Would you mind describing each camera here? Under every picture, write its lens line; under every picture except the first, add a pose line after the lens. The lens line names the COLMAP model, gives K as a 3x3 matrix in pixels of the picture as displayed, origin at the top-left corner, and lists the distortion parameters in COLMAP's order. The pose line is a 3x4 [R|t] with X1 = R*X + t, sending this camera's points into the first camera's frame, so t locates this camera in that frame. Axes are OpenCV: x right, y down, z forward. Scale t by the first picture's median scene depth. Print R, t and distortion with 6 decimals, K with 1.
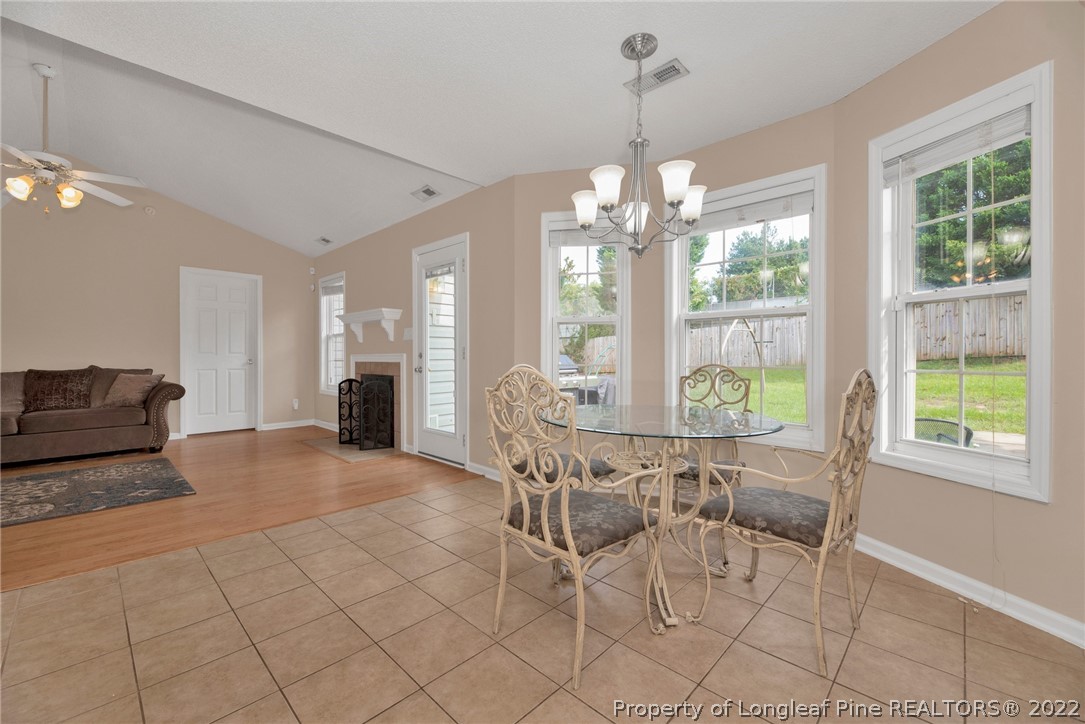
lens RADIAL K [[446.0, 0, 546.7], [0, 446.0, 356.9], [0, 0, 1]] dist [-0.000942, -0.000801]
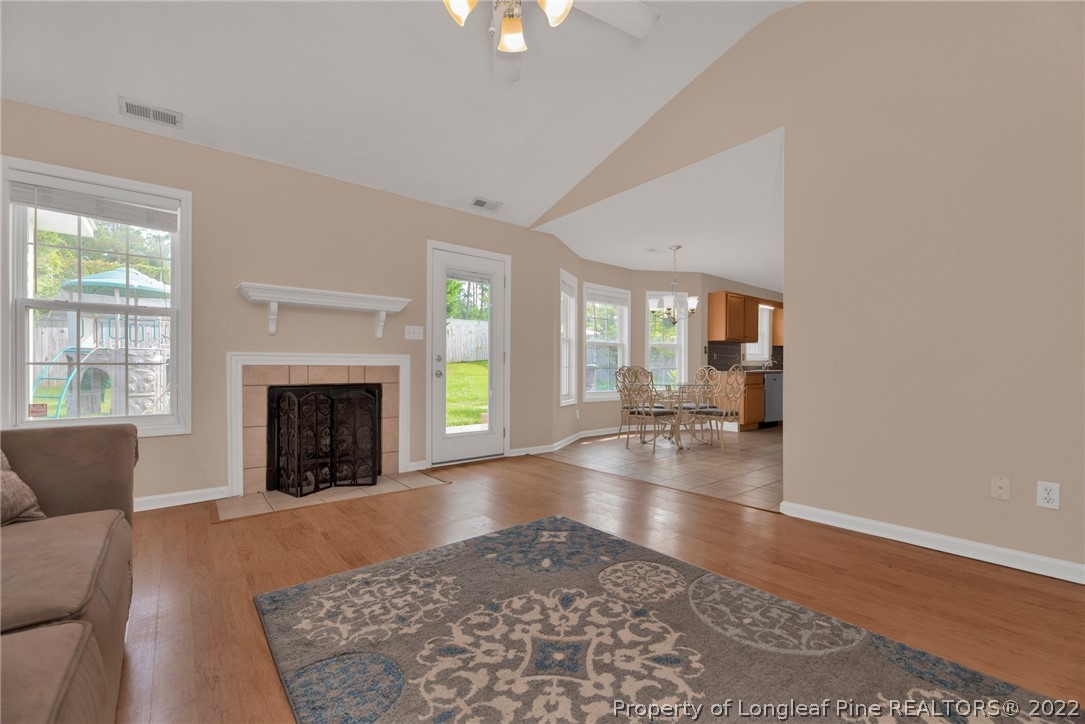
lens RADIAL K [[446.0, 0, 547.2], [0, 446.0, 375.7], [0, 0, 1]] dist [-0.000942, -0.000801]
pose [[0.119060, -0.011055, 0.992826, -1.143421], [0.002754, 0.999938, 0.010804, 0.022746], [-0.992883, 0.001448, 0.119083, 0.645443]]
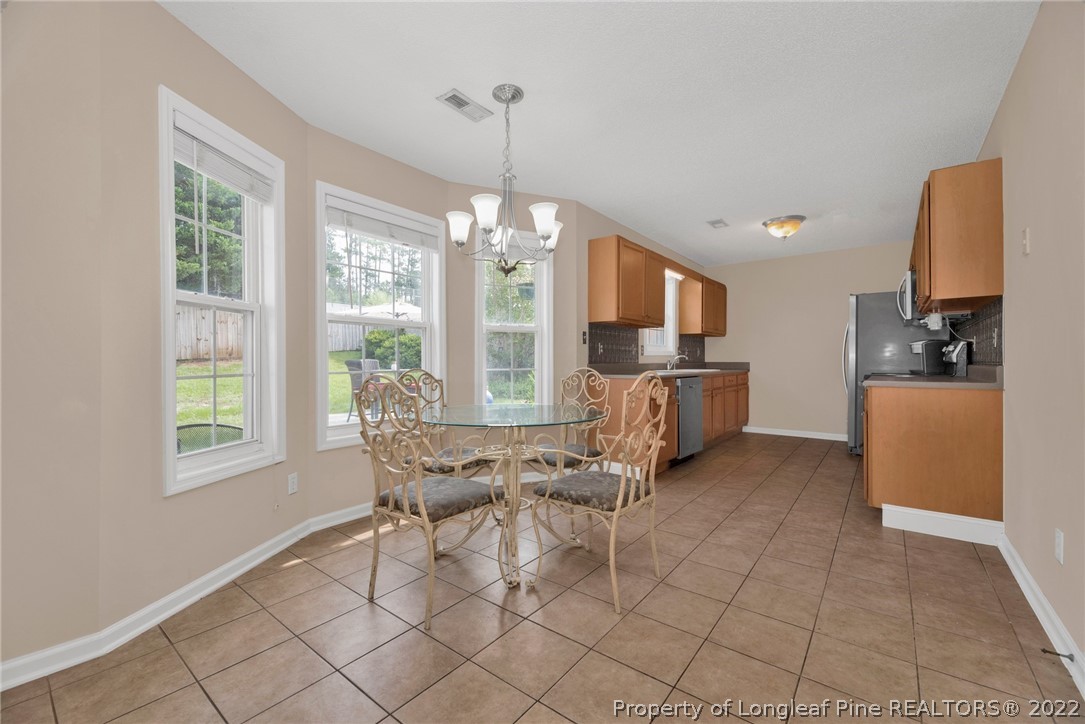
lens RADIAL K [[446.0, 0, 538.8], [0, 446.0, 359.3], [0, 0, 1]] dist [-0.000942, -0.000801]
pose [[-0.097667, 0.004991, 0.995207, -0.424637], [0.002008, 0.999986, -0.004818, -0.001139], [-0.995217, 0.001528, -0.097676, 0.463523]]
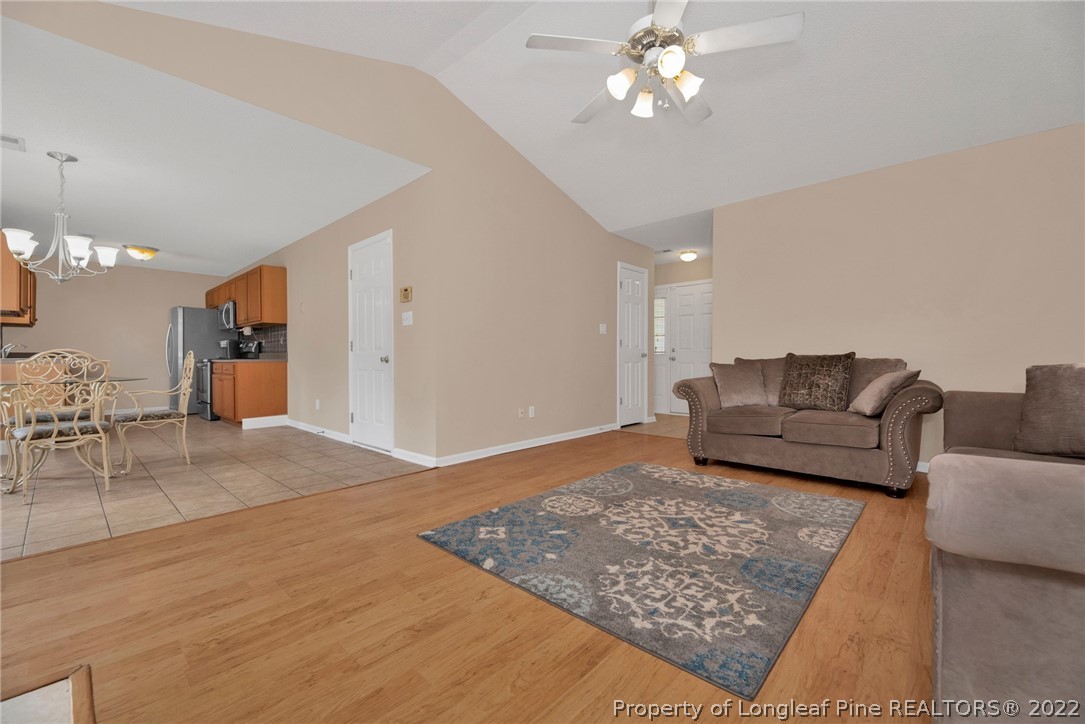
lens RADIAL K [[446.0, 0, 537.6], [0, 446.0, 362.0], [0, 0, 1]] dist [-0.000942, -0.000801]
pose [[-0.999957, 0.005407, -0.007469, -0.680432], [0.005312, 0.999907, 0.012584, 0.022551], [0.007537, 0.012543, -0.999893, 1.181526]]
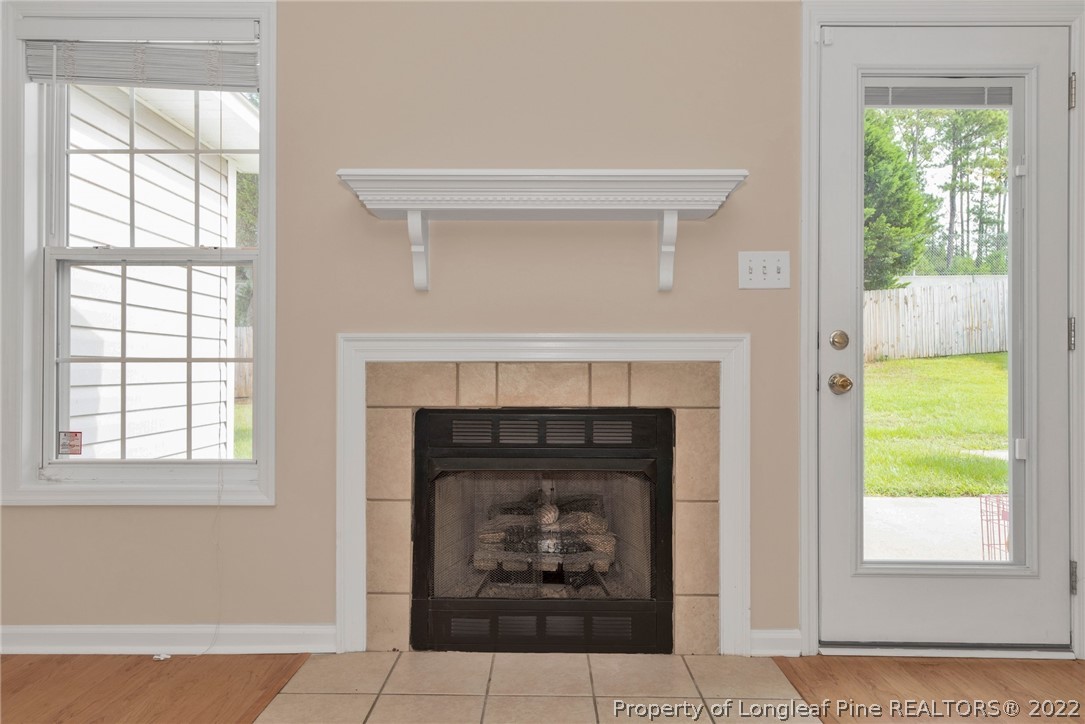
lens RADIAL K [[707.1, 0, 542.6], [0, 707.1, 365.0], [0, 0, 1]] dist [0.009476, 0.003467]
pose [[0.728918, 0.008738, 0.684546, -0.763286], [-0.000820, 0.999929, -0.011890, 0.020579], [-0.684601, 0.008106, 0.728873, 0.751821]]
